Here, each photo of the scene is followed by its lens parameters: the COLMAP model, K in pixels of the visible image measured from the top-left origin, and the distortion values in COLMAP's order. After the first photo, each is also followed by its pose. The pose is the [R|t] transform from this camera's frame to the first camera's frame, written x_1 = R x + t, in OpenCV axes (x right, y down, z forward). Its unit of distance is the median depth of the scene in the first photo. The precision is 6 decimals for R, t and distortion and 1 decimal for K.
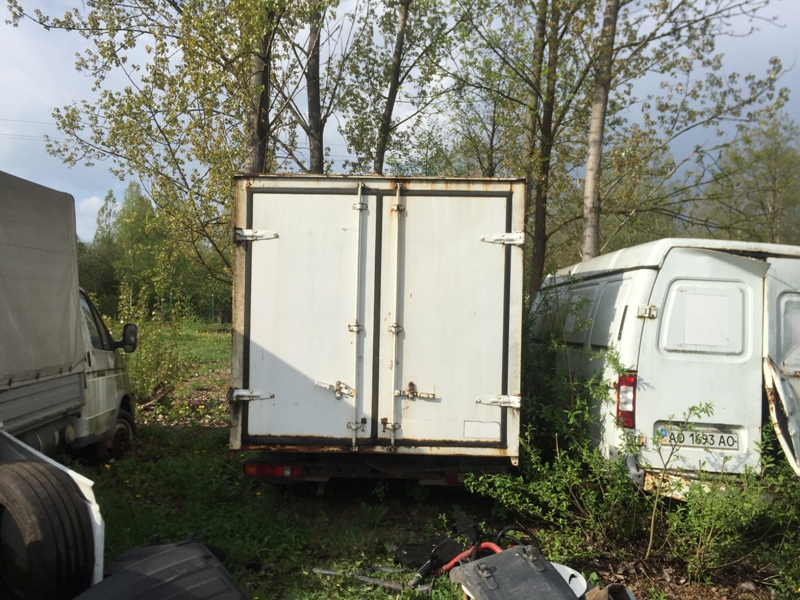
lens RADIAL K [[679.9, 0, 402.9], [0, 679.9, 300.4], [0, 0, 1]] dist [0.065503, -0.078470]
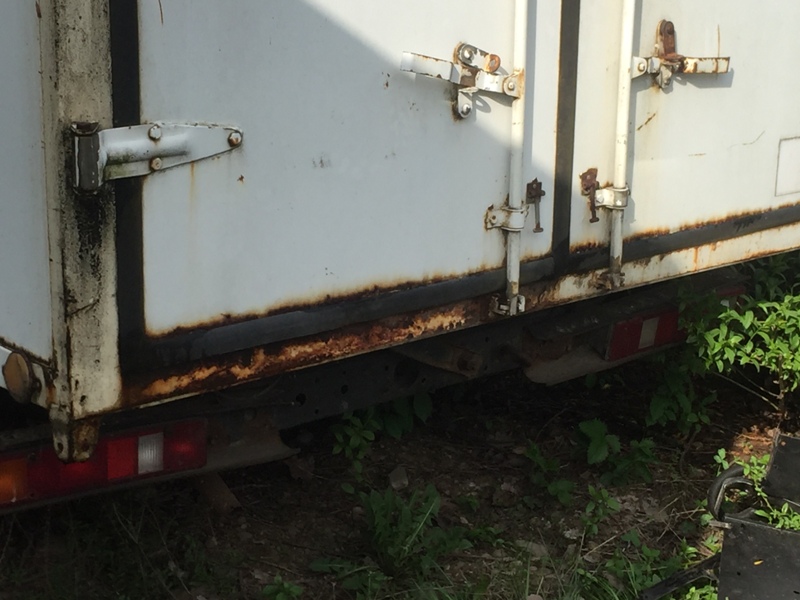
lens RADIAL K [[1739.9, 0, 397.3], [0, 1739.9, 299.2], [0, 0, 1]] dist [0.064358, 0.000000]
pose [[0.753624, -0.186580, 0.630269, -0.508994], [0.004423, 0.960285, 0.278987, 0.034869], [-0.657291, -0.207464, 0.724519, 0.557985]]
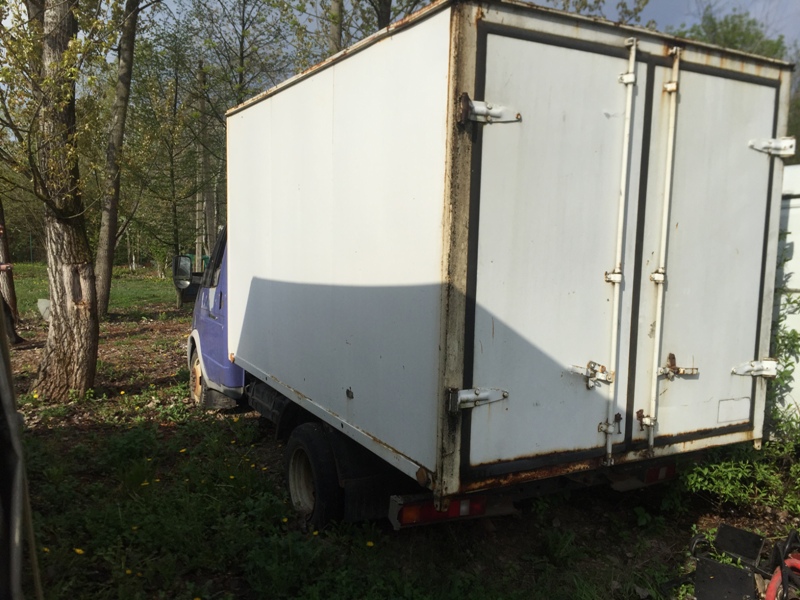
lens RADIAL K [[679.9, 0, 399.9], [0, 679.9, 304.4], [0, 0, 1]] dist [0.065503, -0.078470]
pose [[0.876306, -0.047094, 0.479448, -0.550613], [-0.004094, 0.994447, 0.105162, 0.000124], [-0.481738, -0.094117, 0.871246, 0.538086]]
